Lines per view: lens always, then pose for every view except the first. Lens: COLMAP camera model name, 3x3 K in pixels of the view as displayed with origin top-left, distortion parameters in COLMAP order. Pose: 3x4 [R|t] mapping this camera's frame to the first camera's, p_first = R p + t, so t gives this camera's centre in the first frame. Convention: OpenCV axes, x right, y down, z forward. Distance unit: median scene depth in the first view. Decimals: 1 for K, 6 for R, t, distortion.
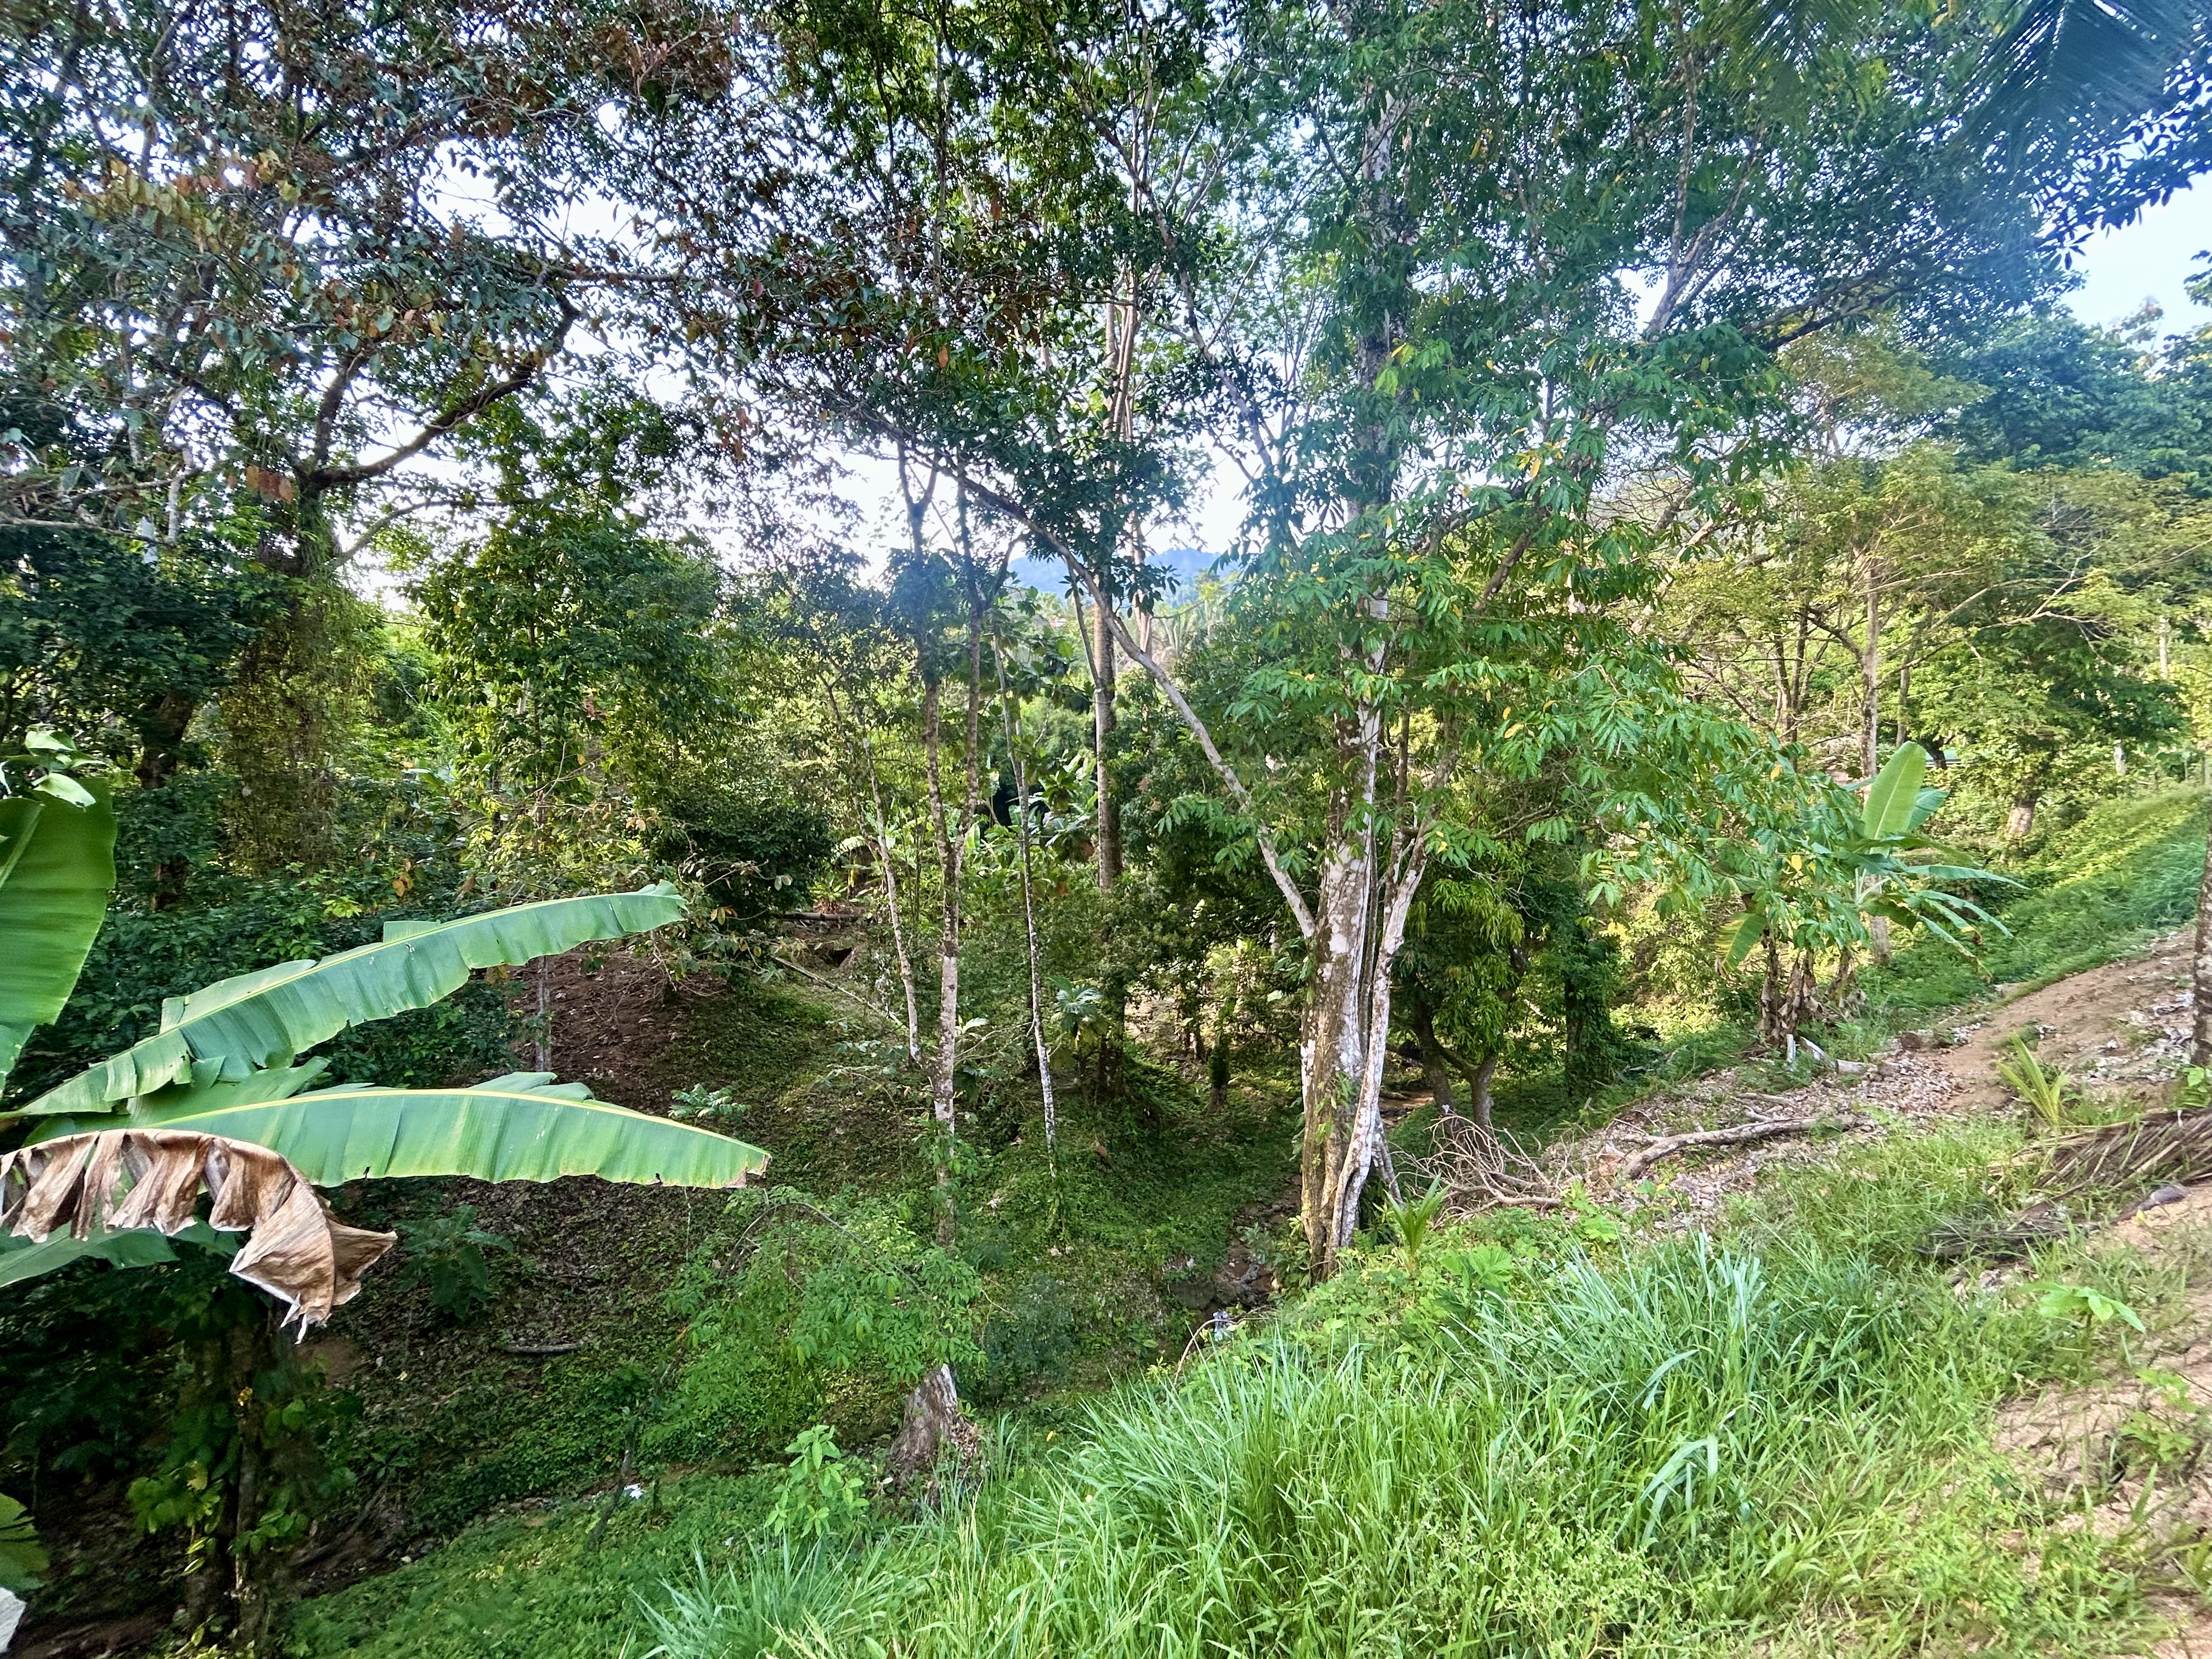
lens RADIAL K [[900.2, 0, 1091.2], [0, 900.2, 819.1], [0, 0, 1]] dist [-0.002472, 0.002353]
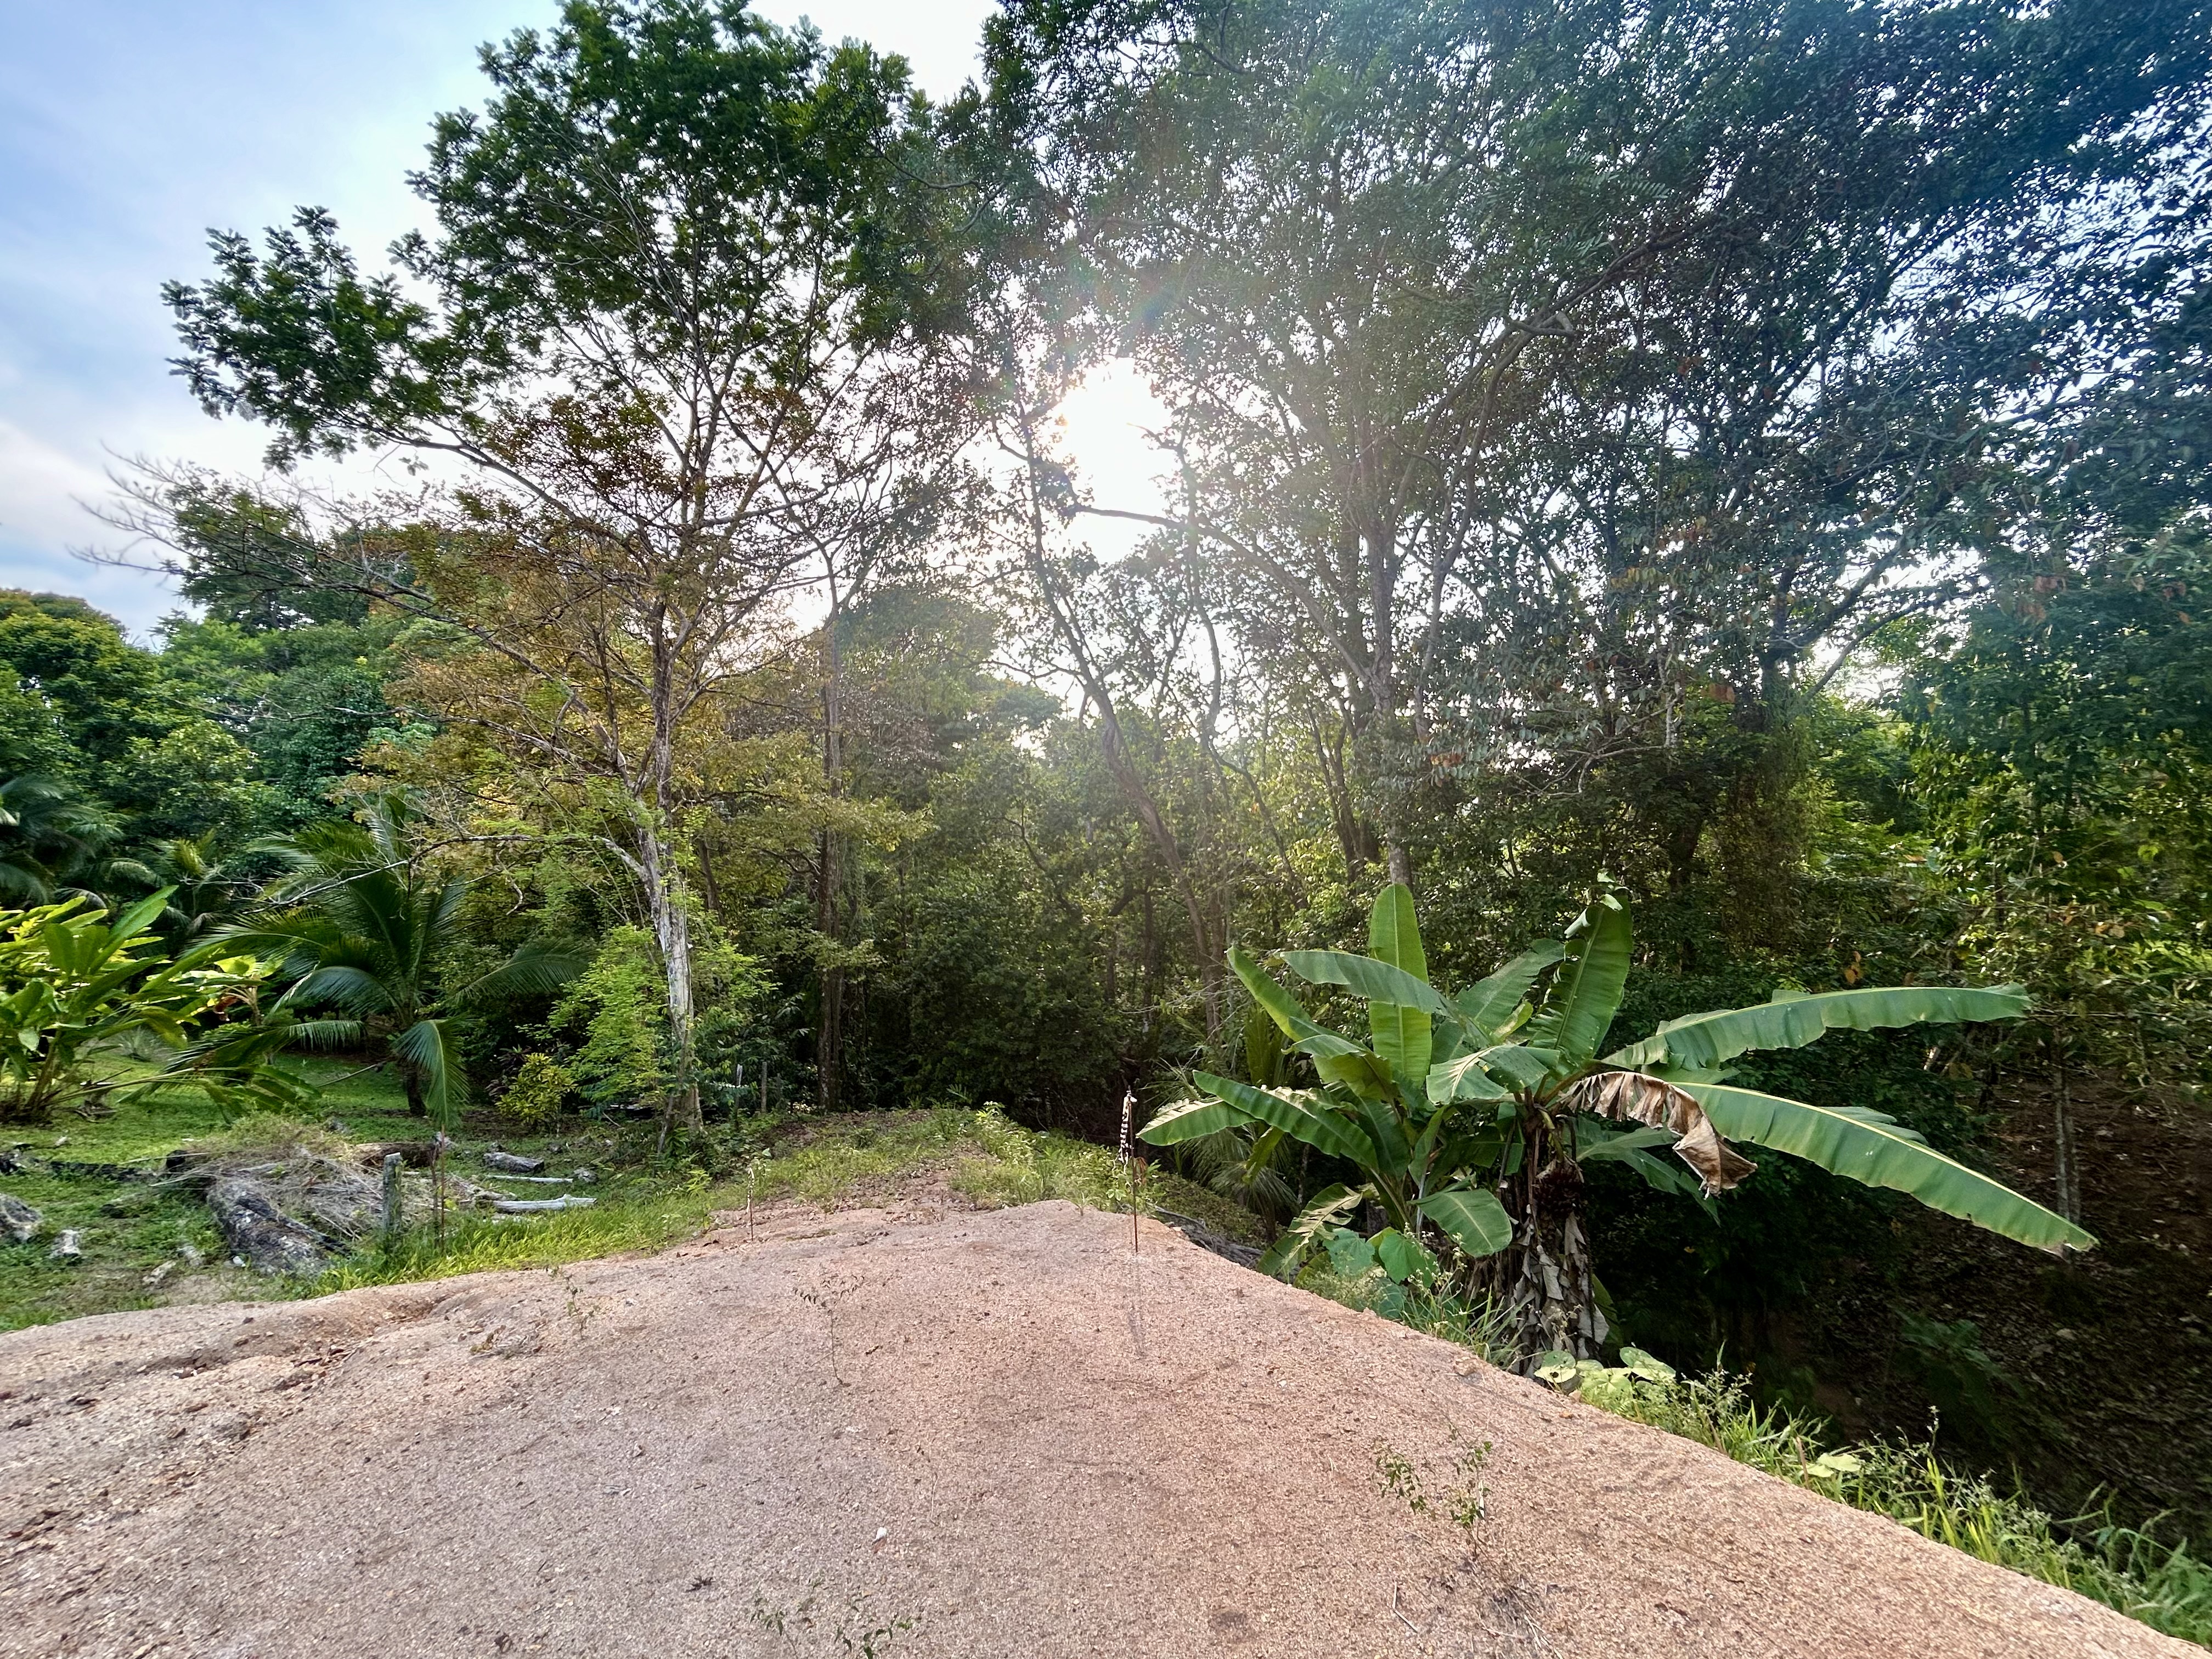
lens RADIAL K [[900.2, 0, 1088.9], [0, 900.2, 828.4], [0, 0, 1]] dist [-0.002472, 0.002353]
pose [[0.164788, -0.068861, -0.983922, 0.630857], [-0.022560, 0.997036, -0.073557, -0.020457], [0.986071, 0.034319, 0.162746, -0.466708]]
